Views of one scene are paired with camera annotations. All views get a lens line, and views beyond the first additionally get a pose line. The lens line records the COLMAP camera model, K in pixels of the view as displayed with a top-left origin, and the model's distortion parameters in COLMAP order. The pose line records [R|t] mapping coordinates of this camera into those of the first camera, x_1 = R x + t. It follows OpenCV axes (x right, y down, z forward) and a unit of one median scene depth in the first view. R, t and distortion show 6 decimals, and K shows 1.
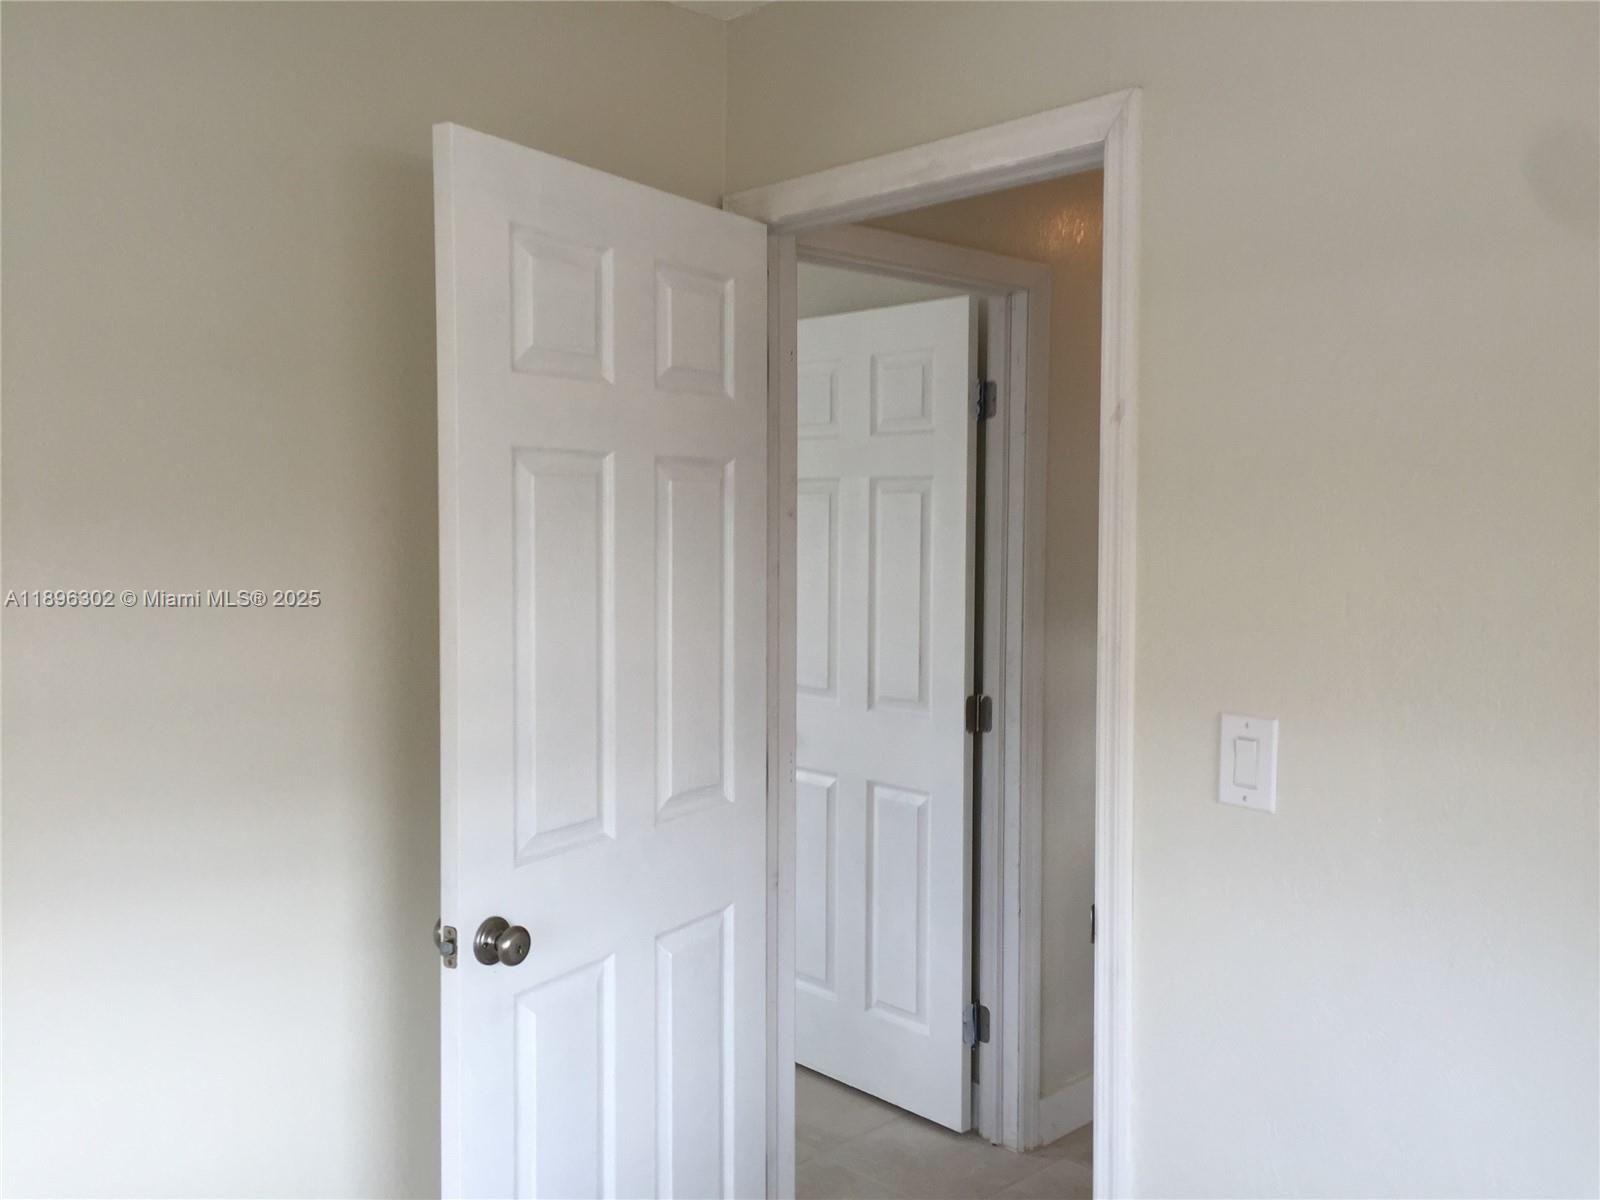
lens RADIAL K [[1357.3, 0, 800.0], [0, 1357.3, 600.0], [0, 0, 1]] dist [0.086780, -0.096188]
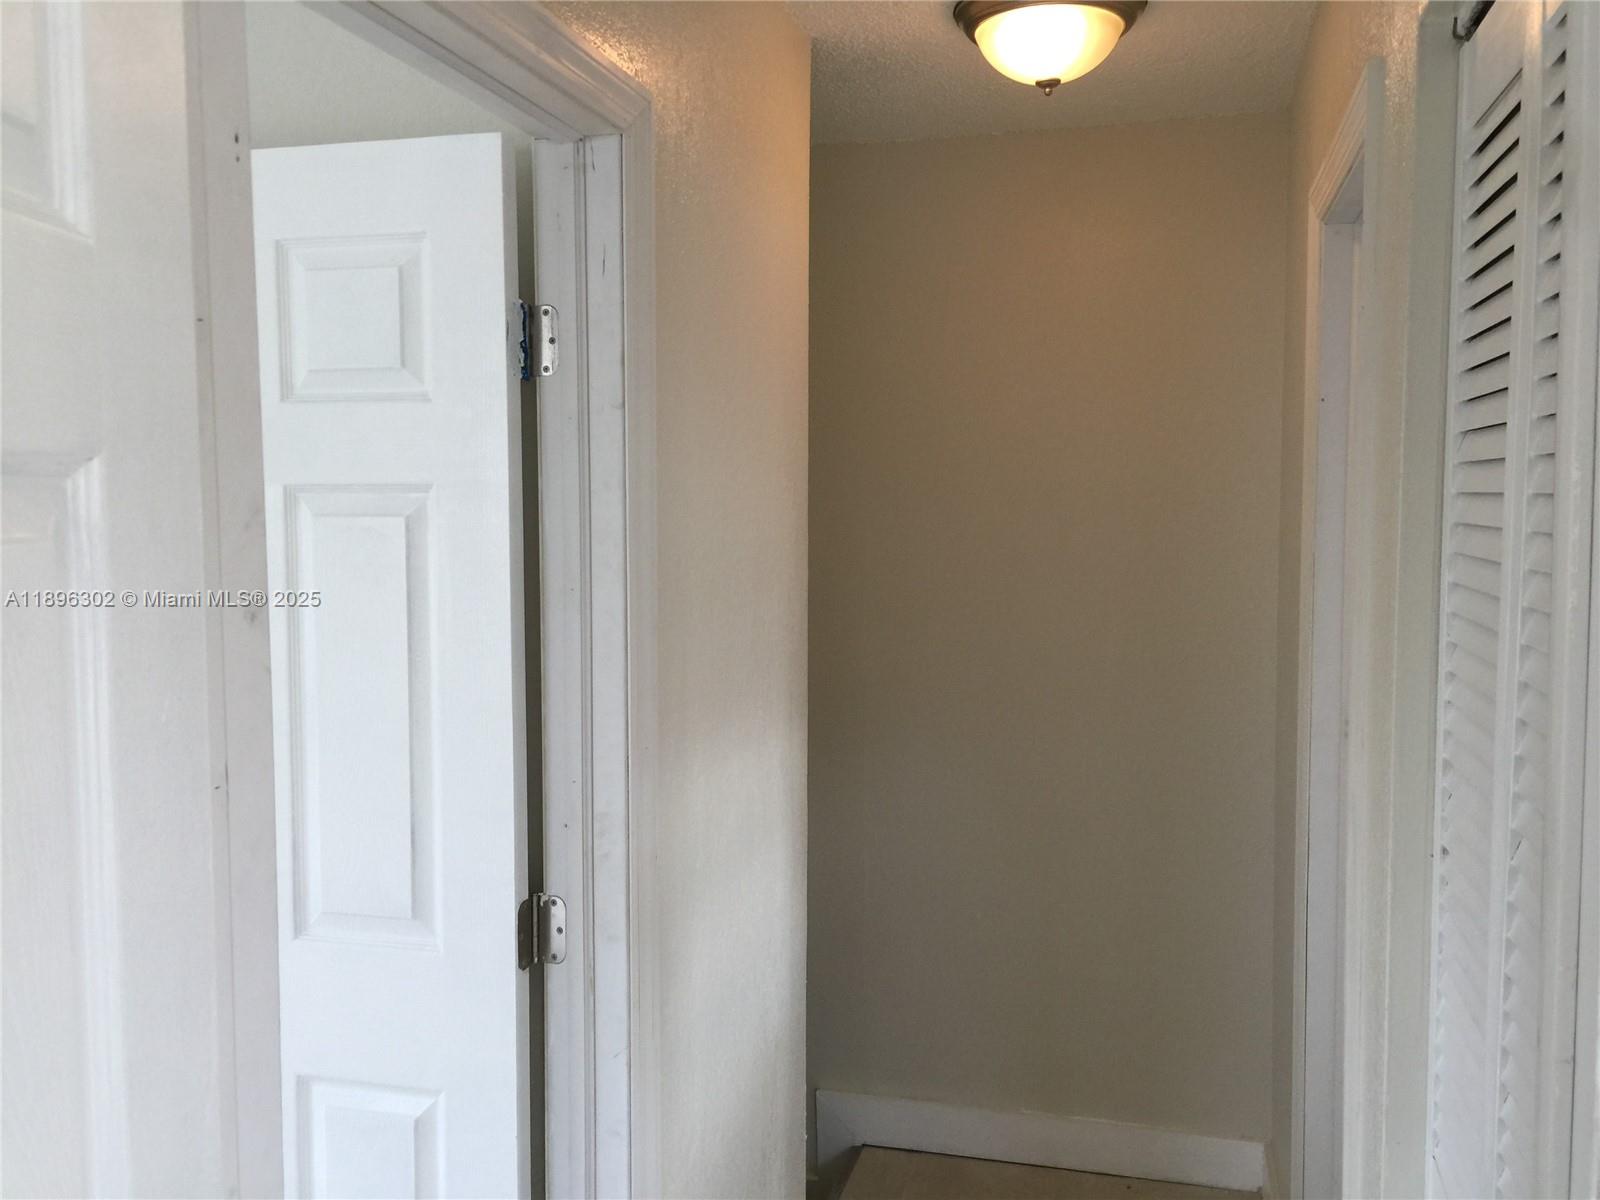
lens RADIAL K [[1357.3, 0, 800.0], [0, 1357.3, 600.0], [0, 0, 1]] dist [0.086780, -0.096188]
pose [[0.853668, -0.046388, 0.518748, -0.053233], [0.041320, 0.998918, 0.021329, -0.053088], [-0.519176, 0.003227, 0.854661, 0.488479]]
